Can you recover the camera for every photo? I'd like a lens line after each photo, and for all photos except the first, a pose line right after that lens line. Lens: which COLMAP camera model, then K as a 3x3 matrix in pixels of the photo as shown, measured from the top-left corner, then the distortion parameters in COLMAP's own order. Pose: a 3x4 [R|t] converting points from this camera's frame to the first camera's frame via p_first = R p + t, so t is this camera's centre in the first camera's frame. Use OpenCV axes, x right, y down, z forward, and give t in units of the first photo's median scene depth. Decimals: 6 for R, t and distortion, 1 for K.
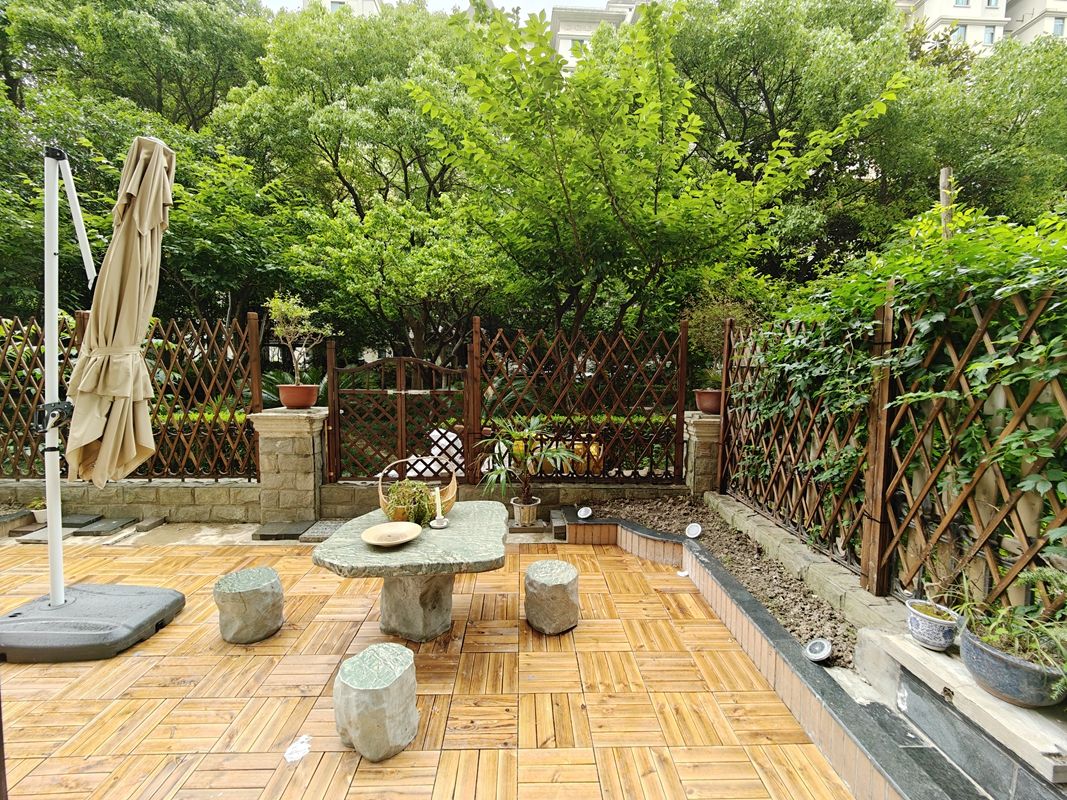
lens RADIAL K [[463.4, 0, 533.5], [0, 463.4, 400.0], [0, 0, 1]] dist [0.025710, -0.022941]
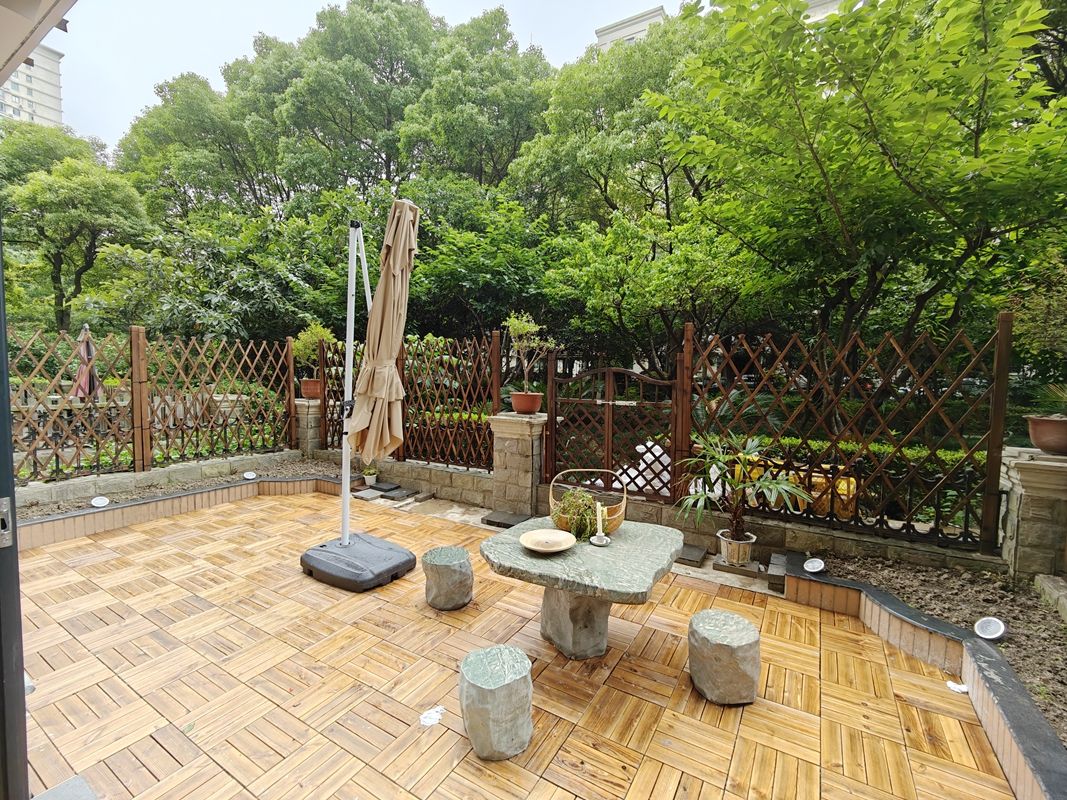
lens RADIAL K [[463.2, 0, 533.5], [0, 463.2, 400.0], [0, 0, 1]] dist [0.018822, -0.013860]
pose [[0.840010, 0.034770, -0.541456, 0.128417], [-0.047488, 0.998826, -0.009533, -0.005533], [0.540489, 0.033721, 0.840675, 0.074494]]
